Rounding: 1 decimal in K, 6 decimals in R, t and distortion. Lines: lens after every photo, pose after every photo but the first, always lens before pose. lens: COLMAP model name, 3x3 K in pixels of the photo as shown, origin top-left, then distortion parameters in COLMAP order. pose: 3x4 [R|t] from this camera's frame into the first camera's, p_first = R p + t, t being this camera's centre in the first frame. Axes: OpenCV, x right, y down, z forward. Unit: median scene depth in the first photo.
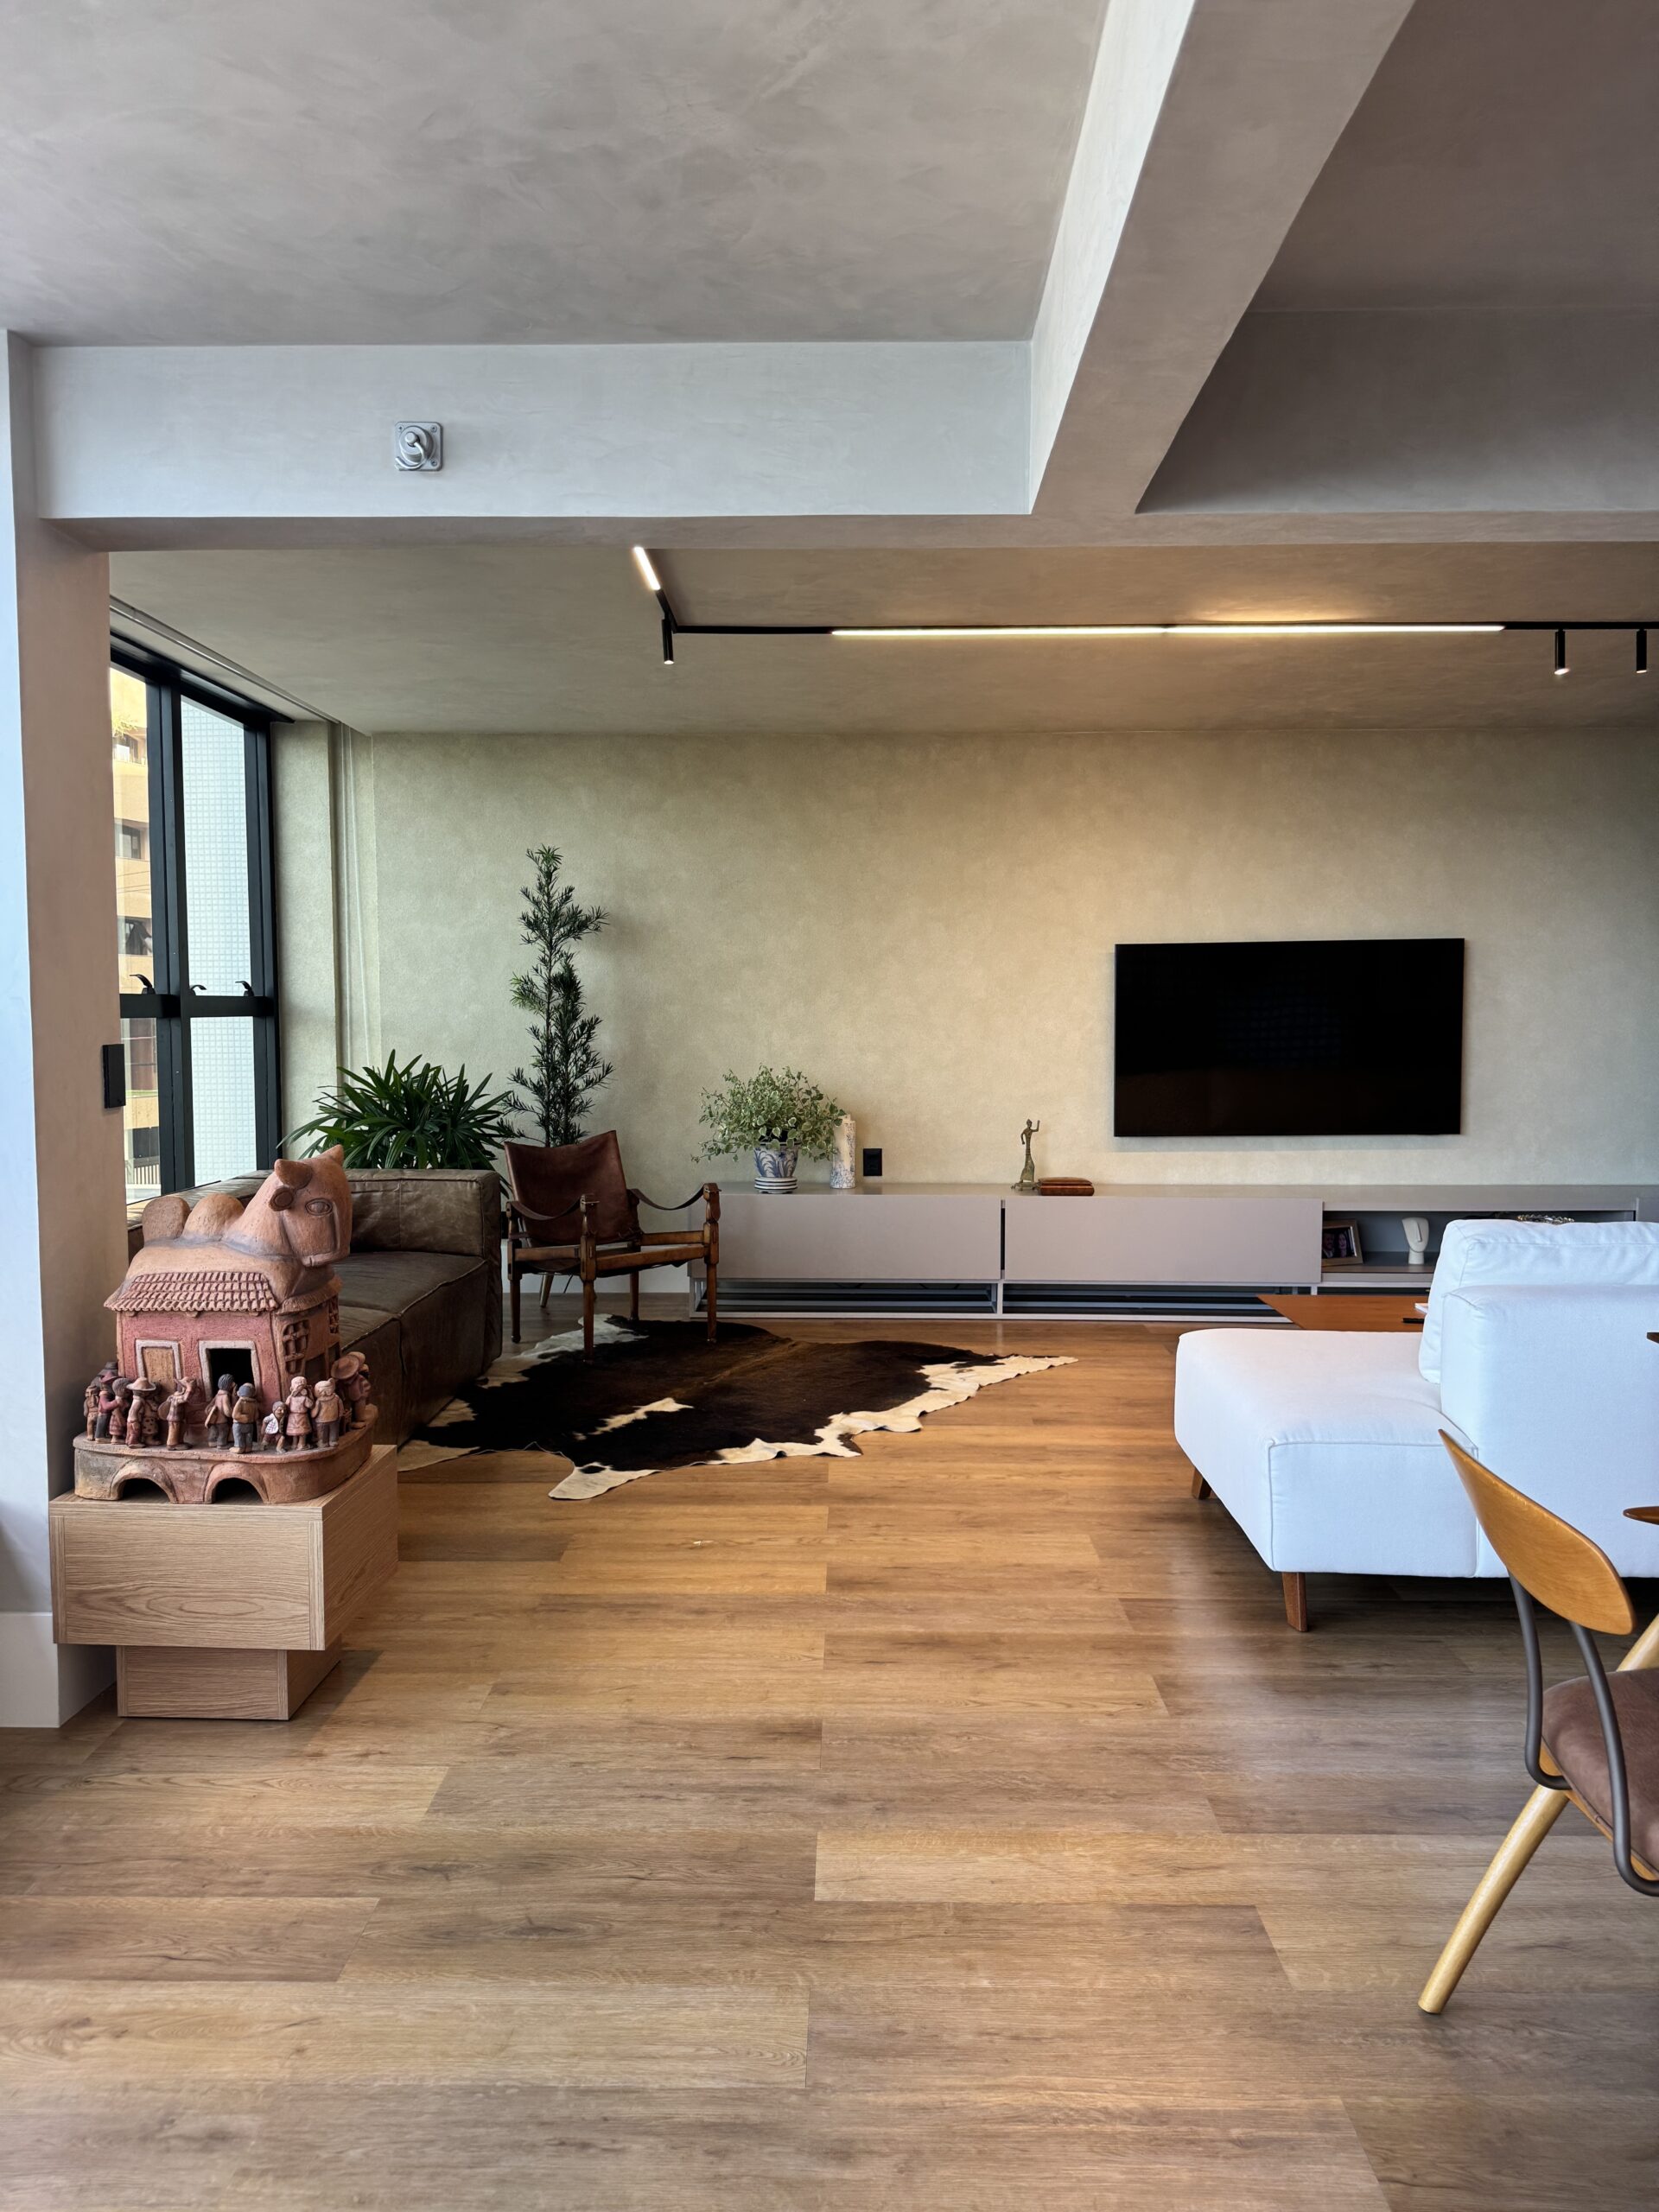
lens RADIAL K [[1573.5, 0, 823.4], [0, 1573.5, 1109.8], [0, 0, 1]] dist [0.053715, -0.050663]
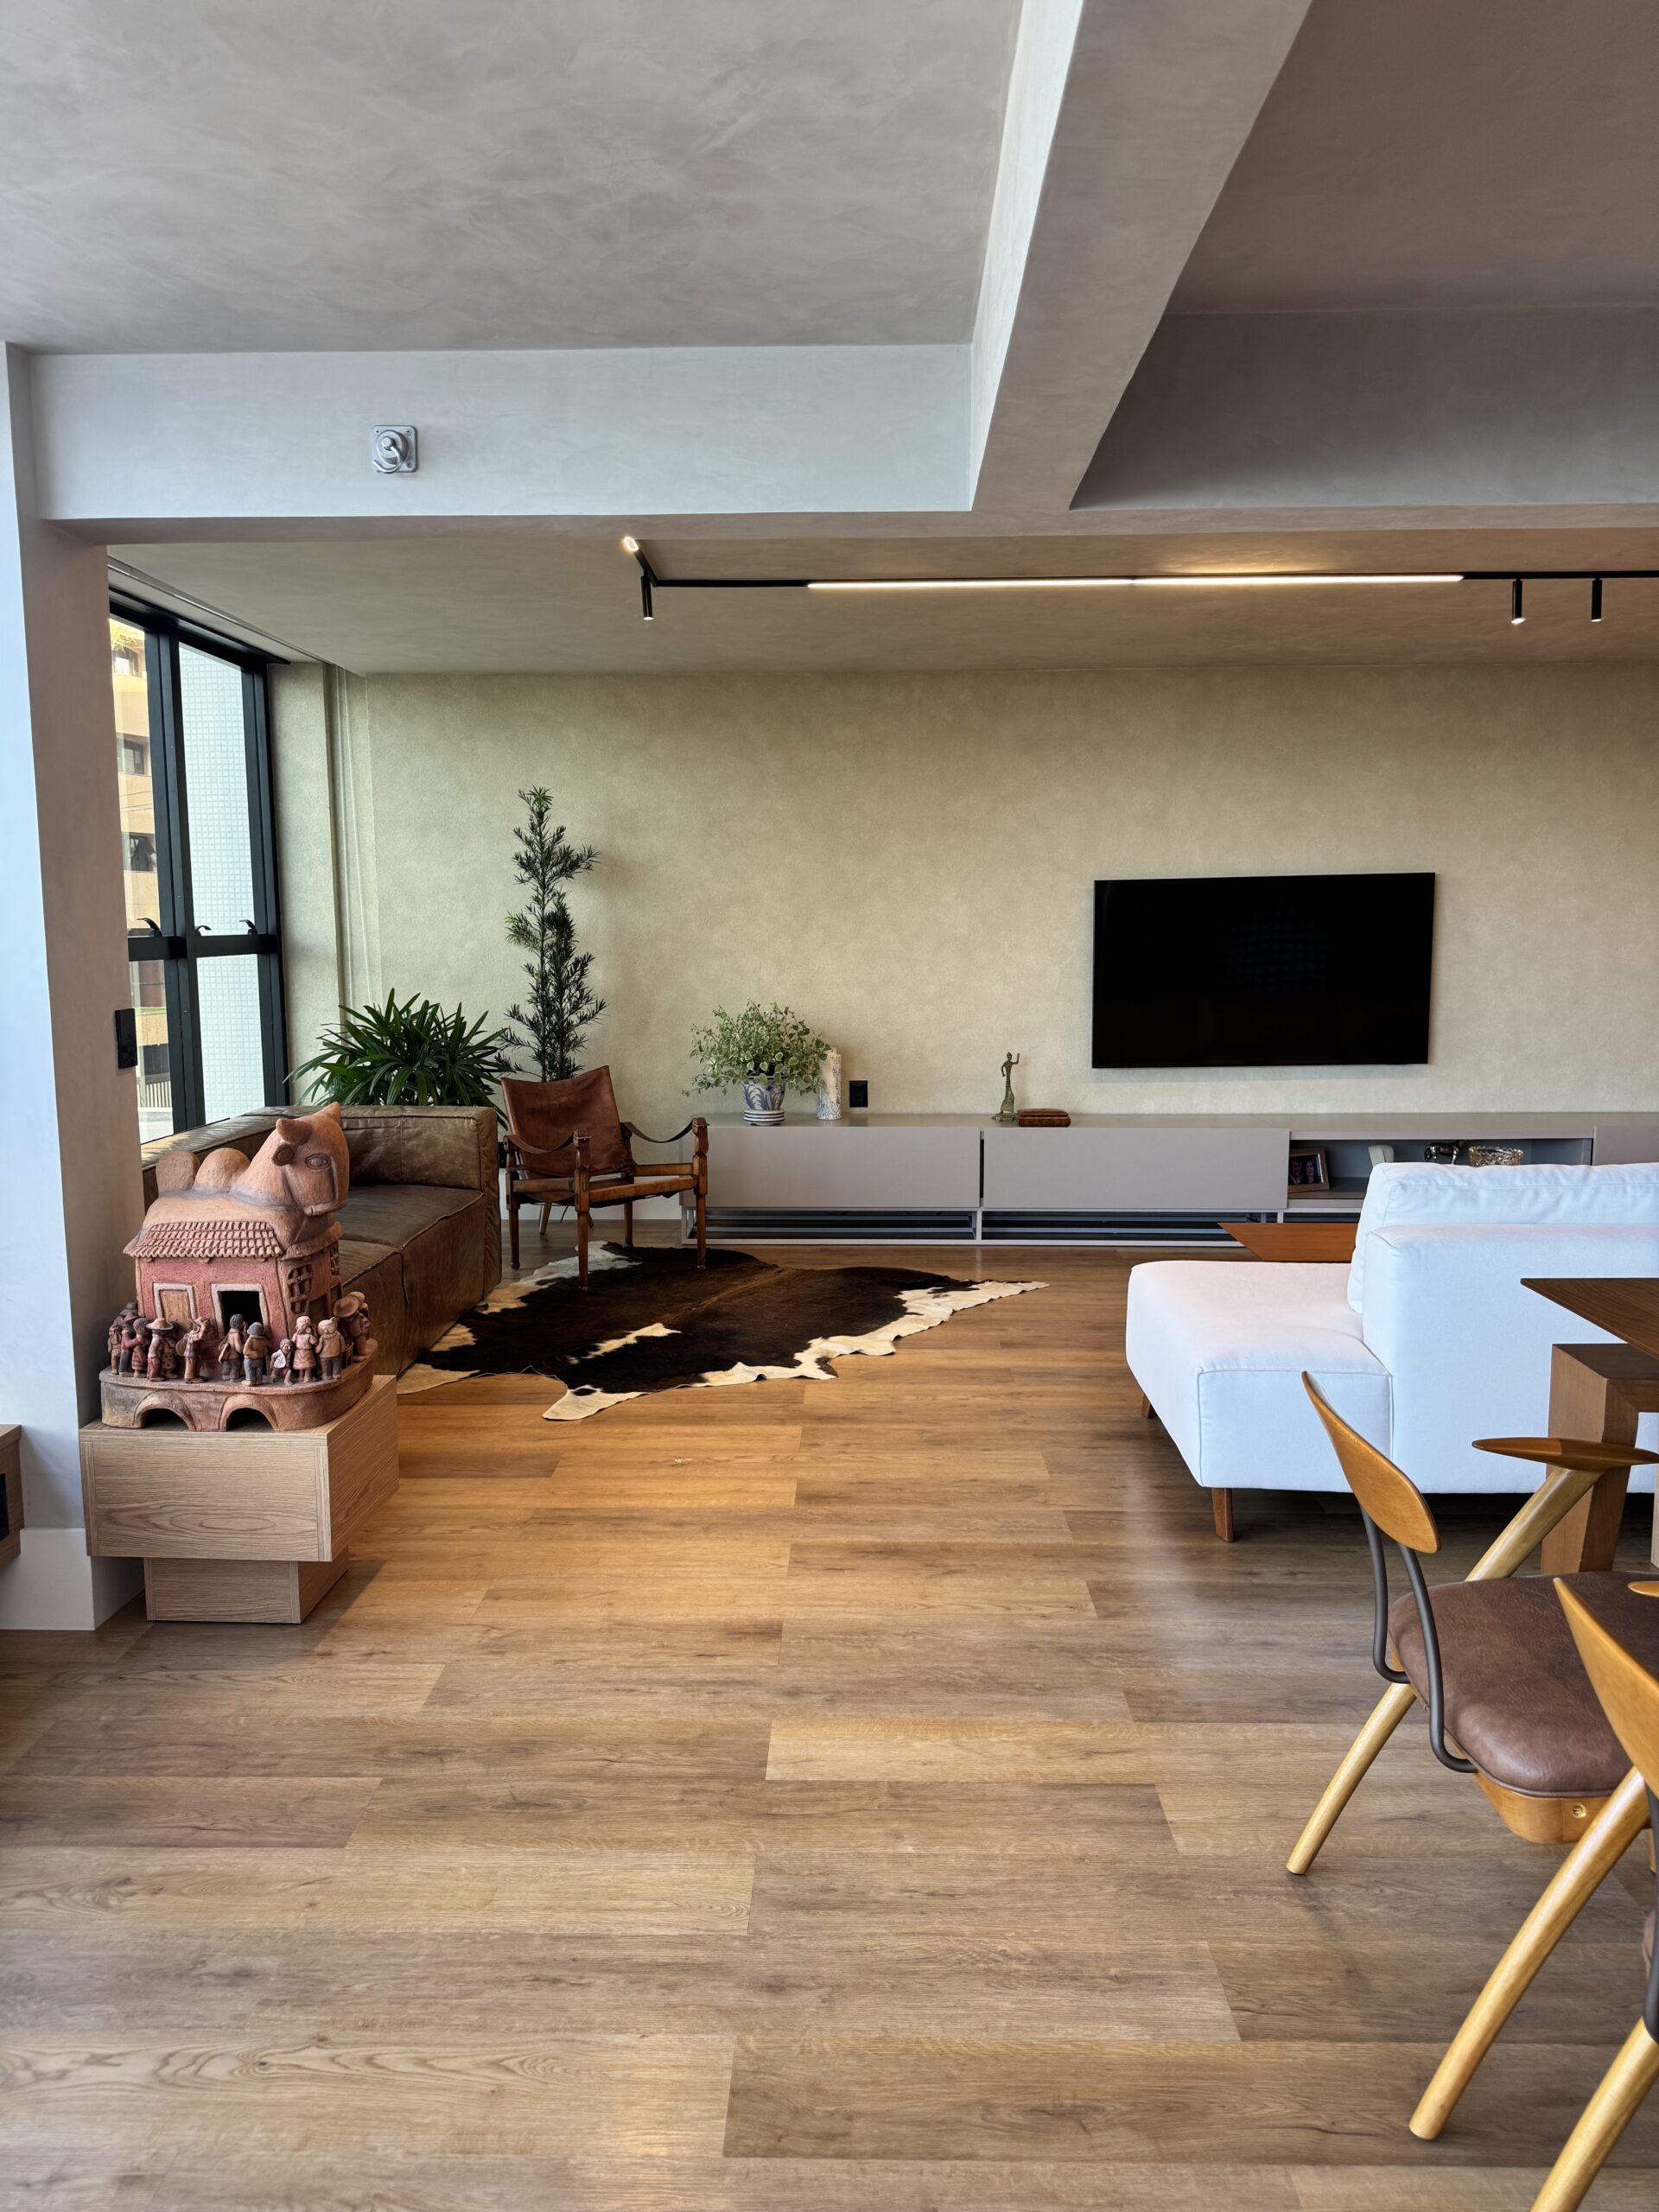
lens RADIAL K [[1573.5, 0, 819.7], [0, 1573.5, 1112.7], [0, 0, 1]] dist [0.053715, -0.050663]
pose [[0.999960, -0.003582, -0.008188, 0.033689], [0.004049, 0.998325, 0.057721, -0.032316], [0.007968, -0.057752, 0.998299, -0.077440]]
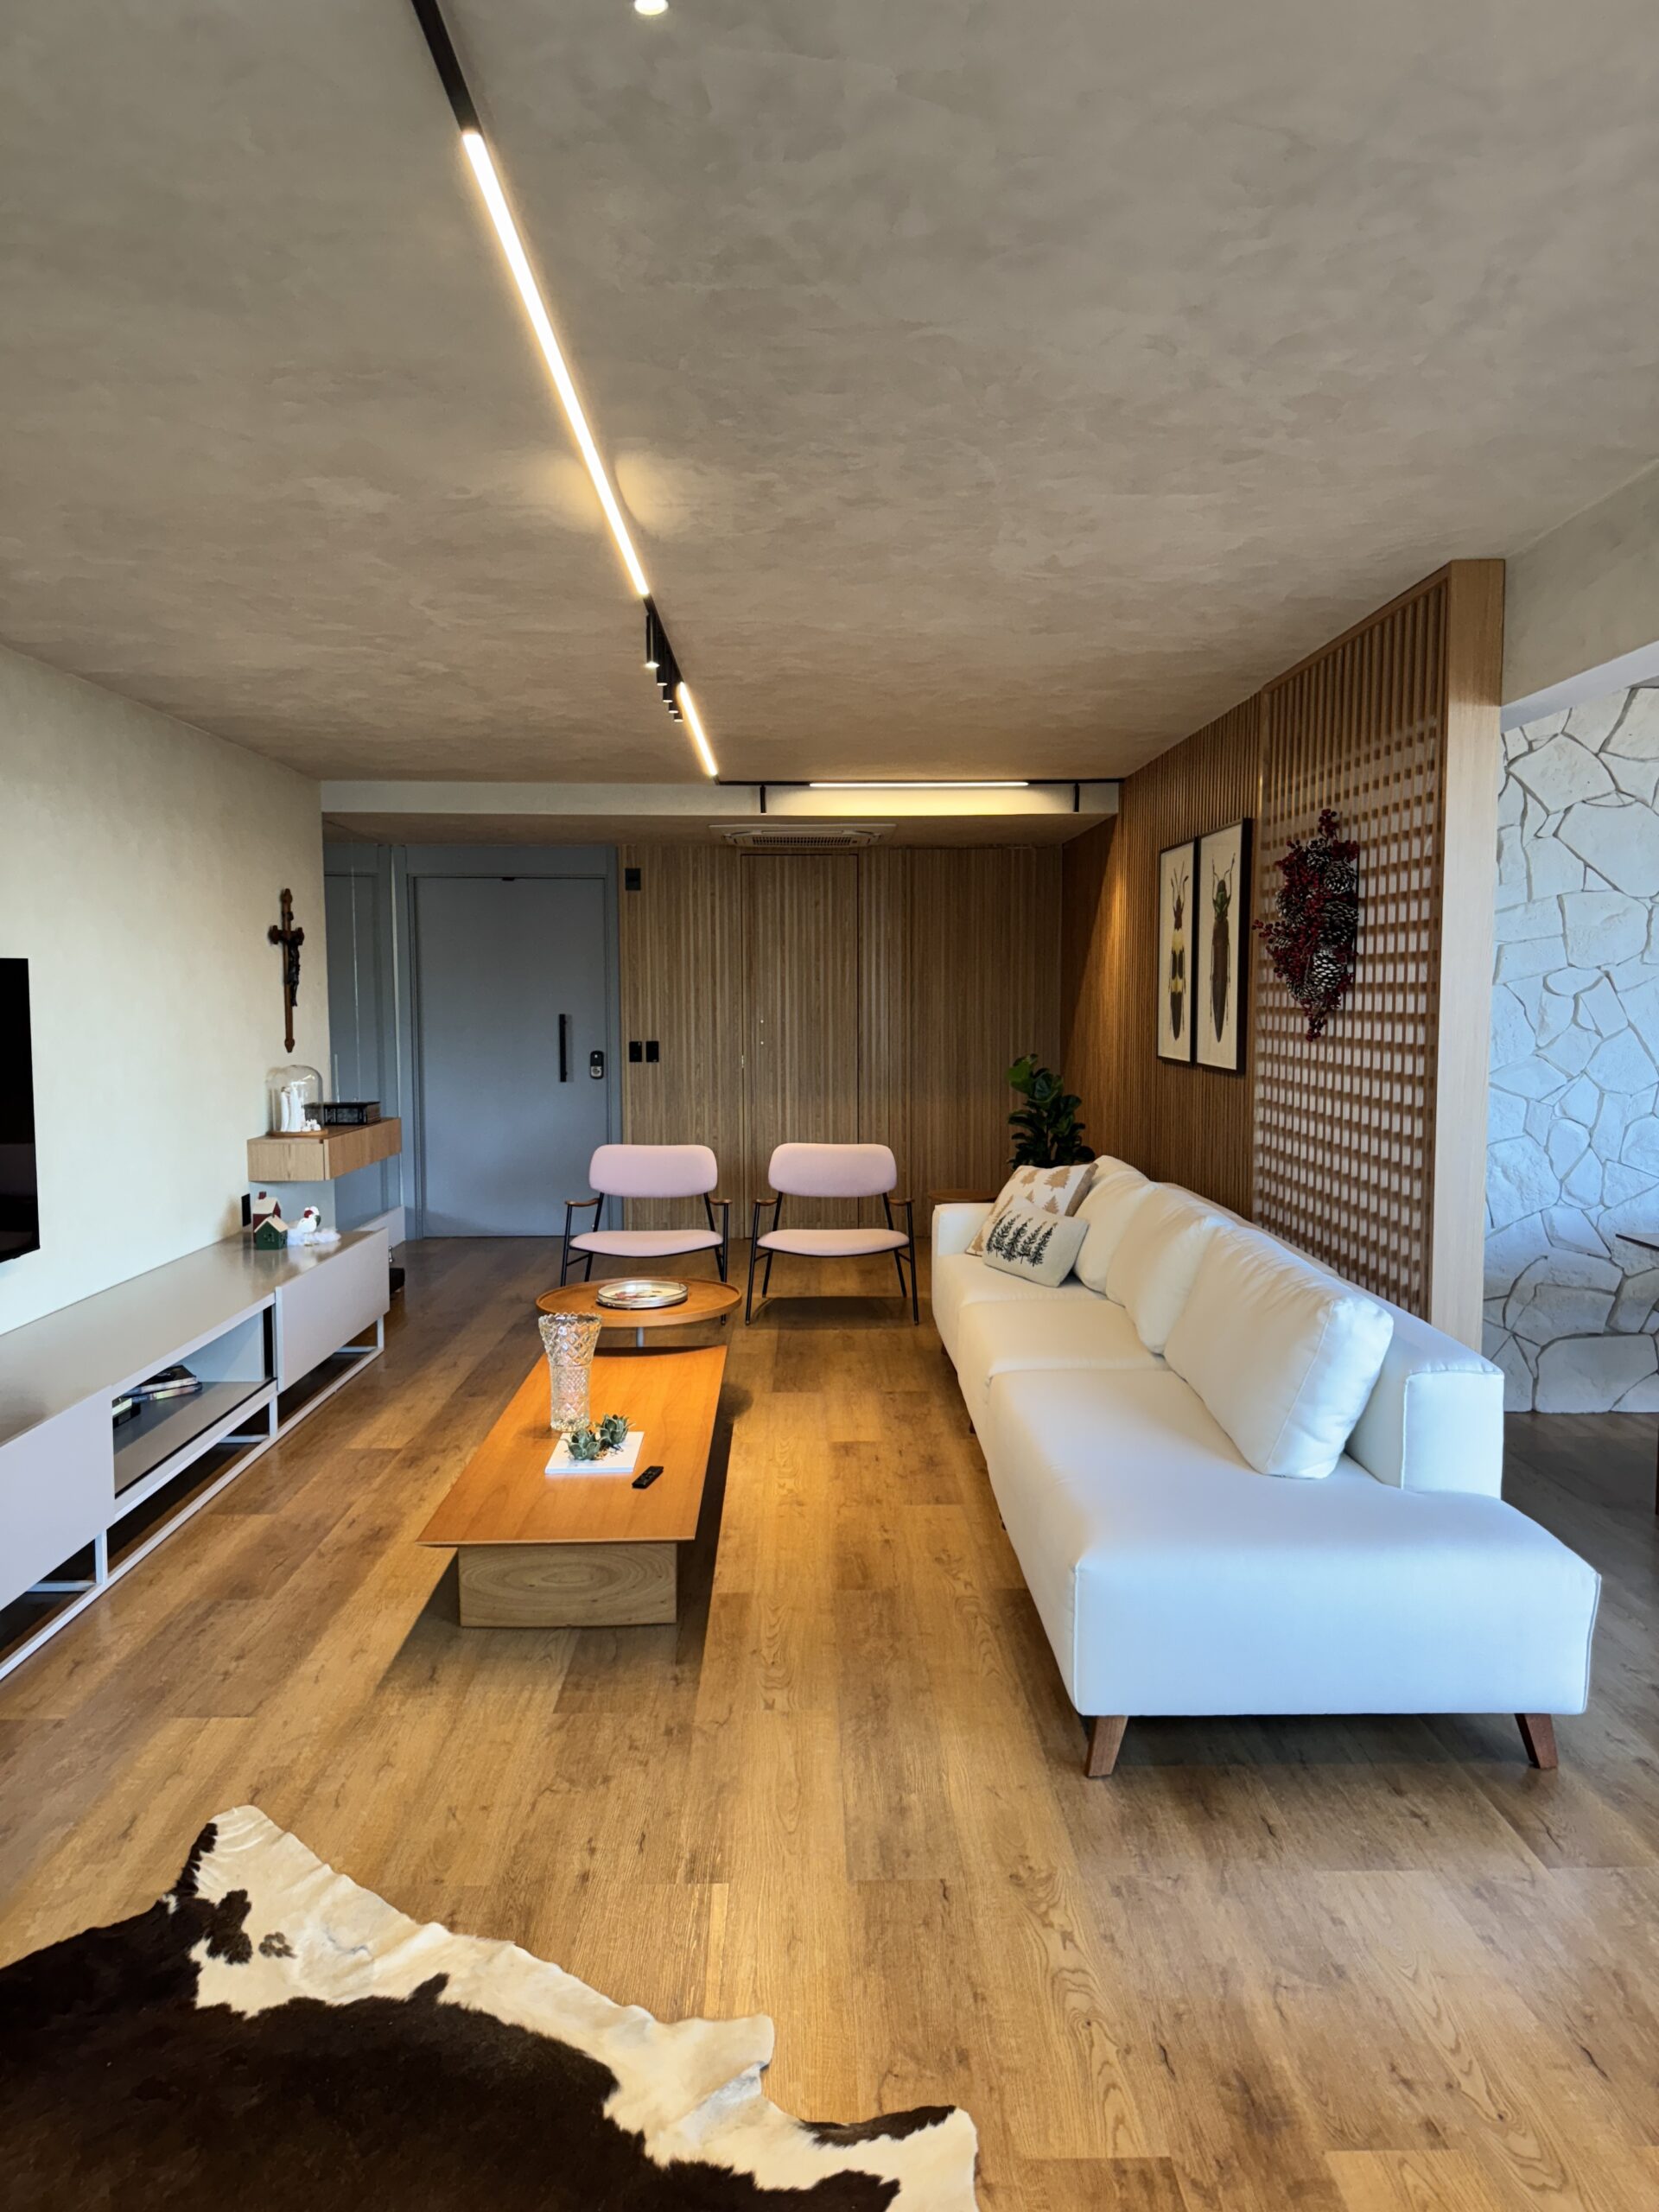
lens RADIAL K [[1573.5, 0, 818.9], [0, 1573.5, 1095.9], [0, 0, 1]] dist [0.053715, -0.050663]
pose [[-0.042652, -0.063008, 0.997101, -0.635735], [0.071921, 0.995227, 0.065966, -0.162664], [-0.996498, 0.074526, -0.037916, 1.582864]]
